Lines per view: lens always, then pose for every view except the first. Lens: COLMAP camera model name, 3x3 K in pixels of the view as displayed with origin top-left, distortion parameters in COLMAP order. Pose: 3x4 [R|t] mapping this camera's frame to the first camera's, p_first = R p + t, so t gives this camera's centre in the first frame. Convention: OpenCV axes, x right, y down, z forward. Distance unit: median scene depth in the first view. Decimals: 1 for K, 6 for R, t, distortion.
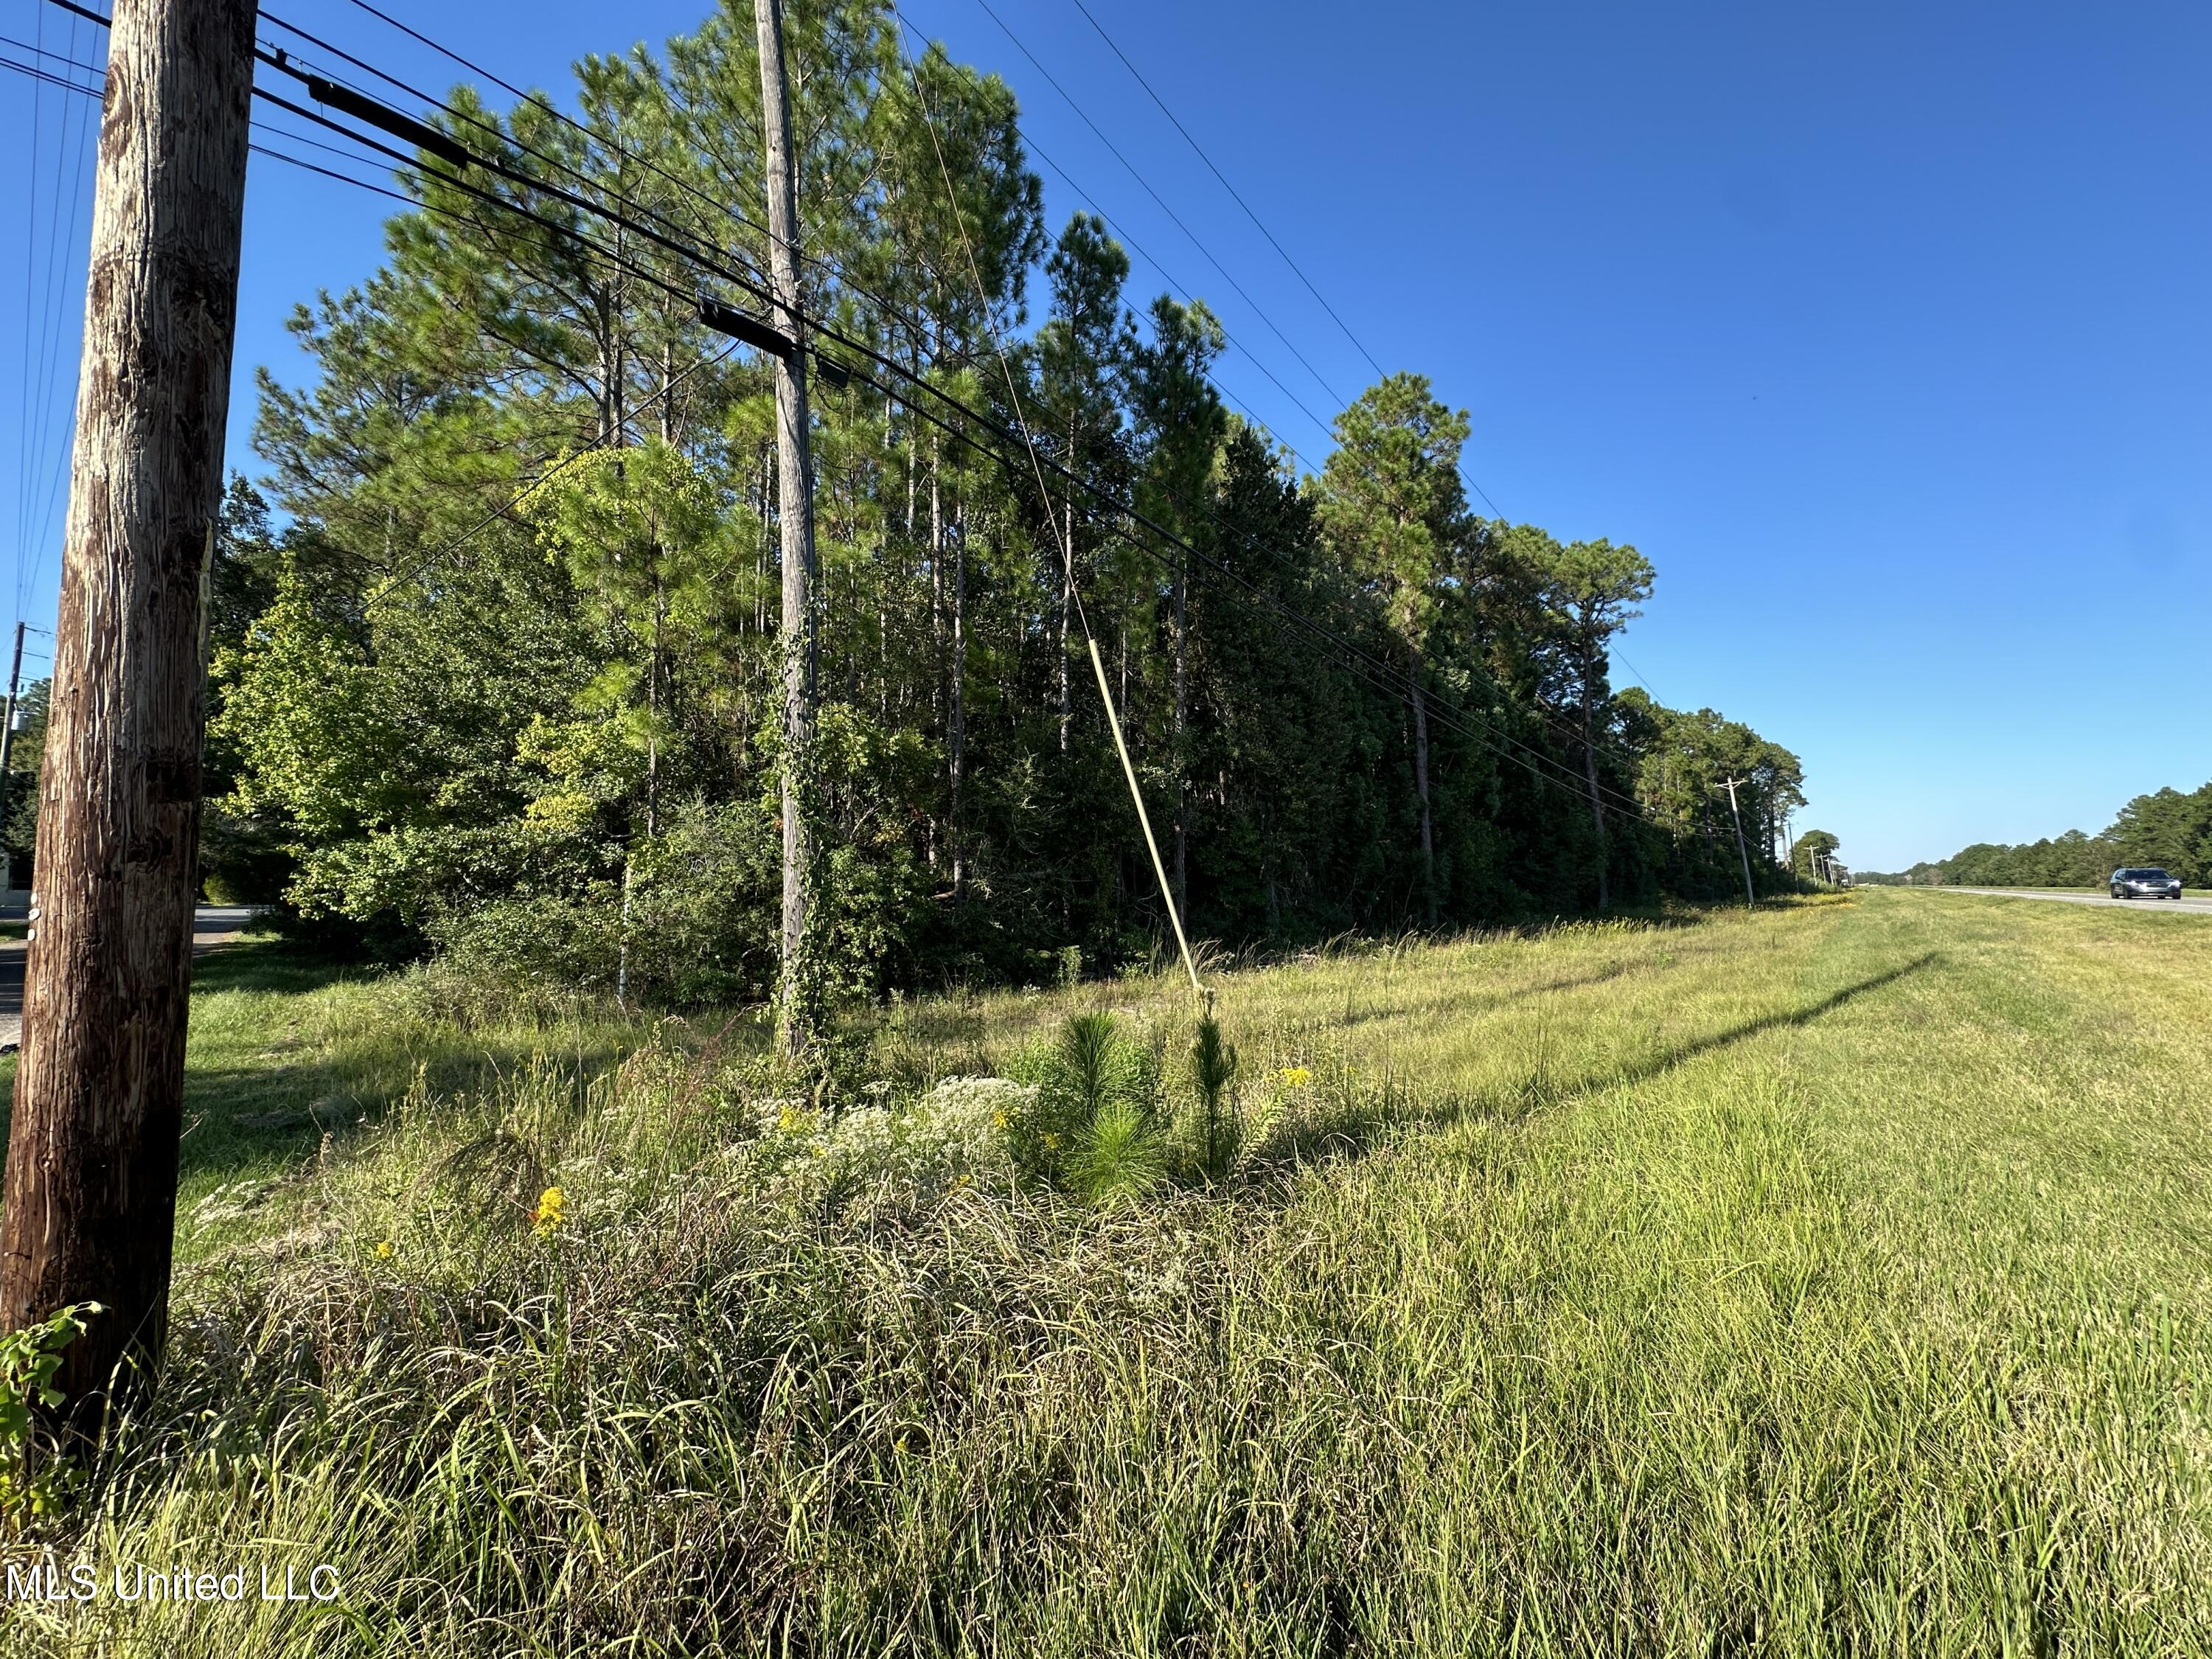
lens RADIAL K [[883.3, 0, 1107.0], [0, 883.3, 822.8], [0, 0, 1]] dist [-0.006311, 0.000636]
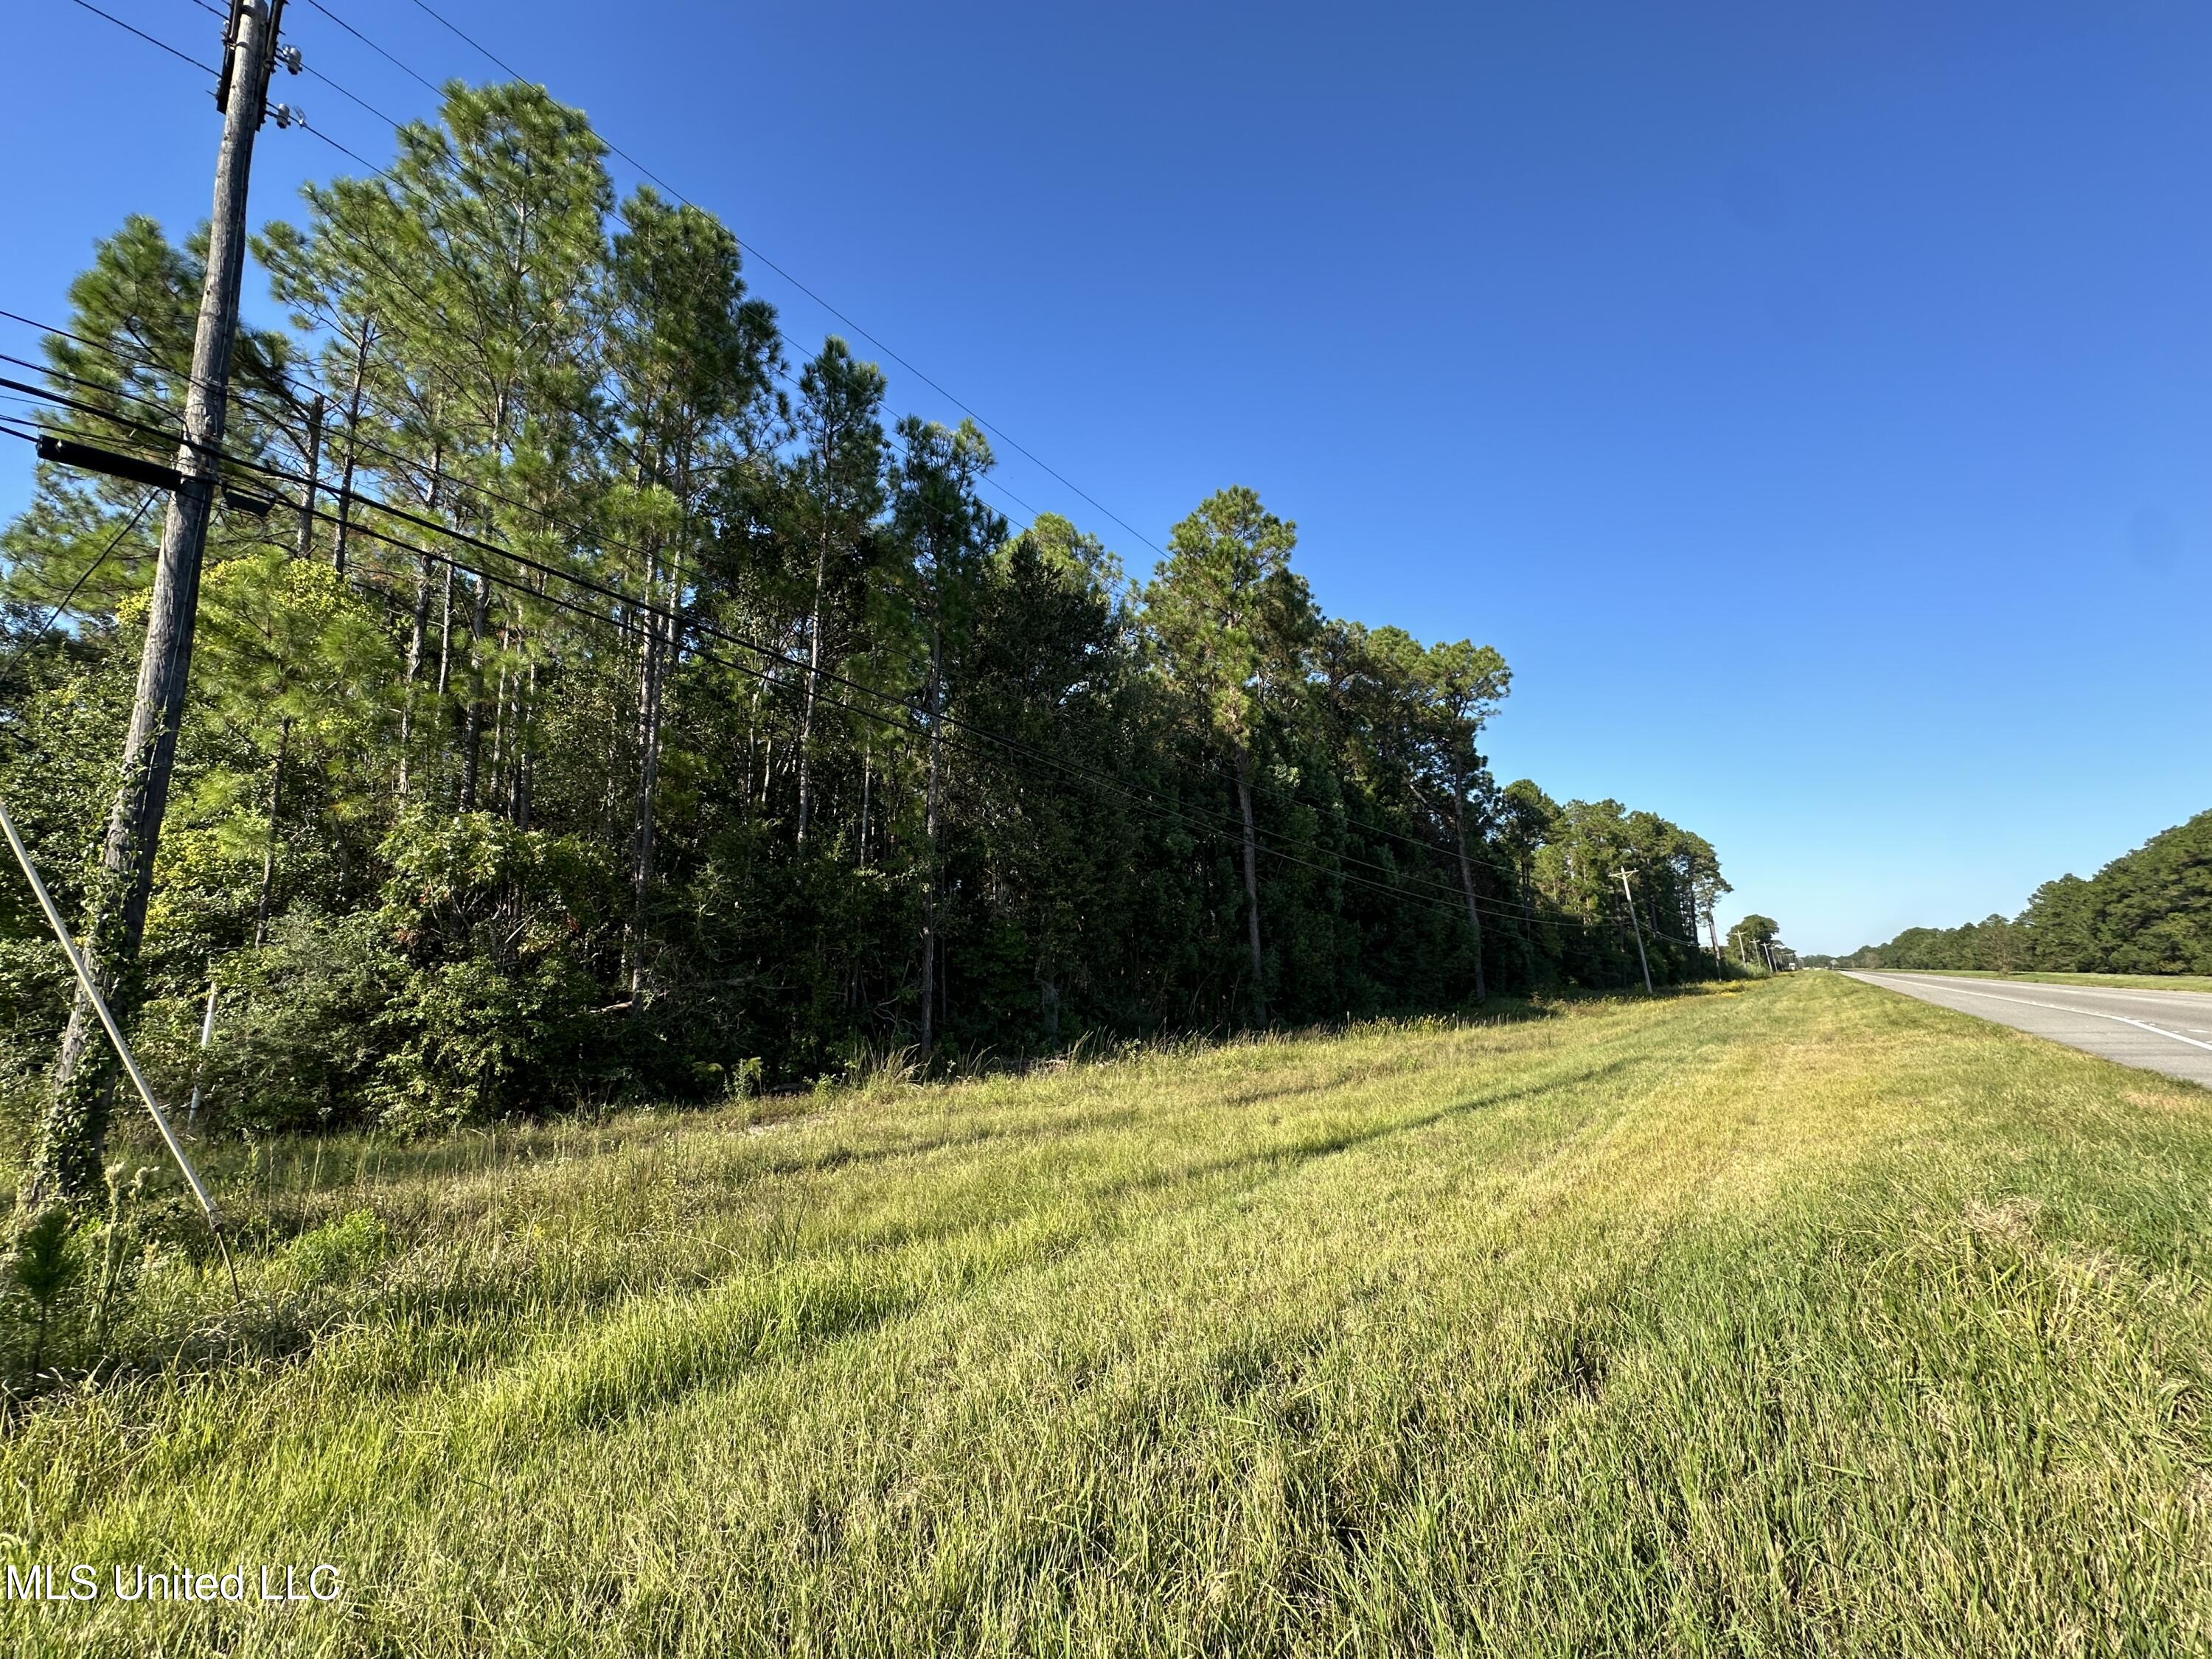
lens RADIAL K [[883.3, 0, 1106.2], [0, 883.3, 825.9], [0, 0, 1]] dist [-0.006311, 0.000636]
pose [[0.999265, 0.002525, 0.038257, 0.147787], [0.001019, 0.995726, -0.092354, -0.011474], [-0.038327, 0.092325, 0.994991, -0.001061]]
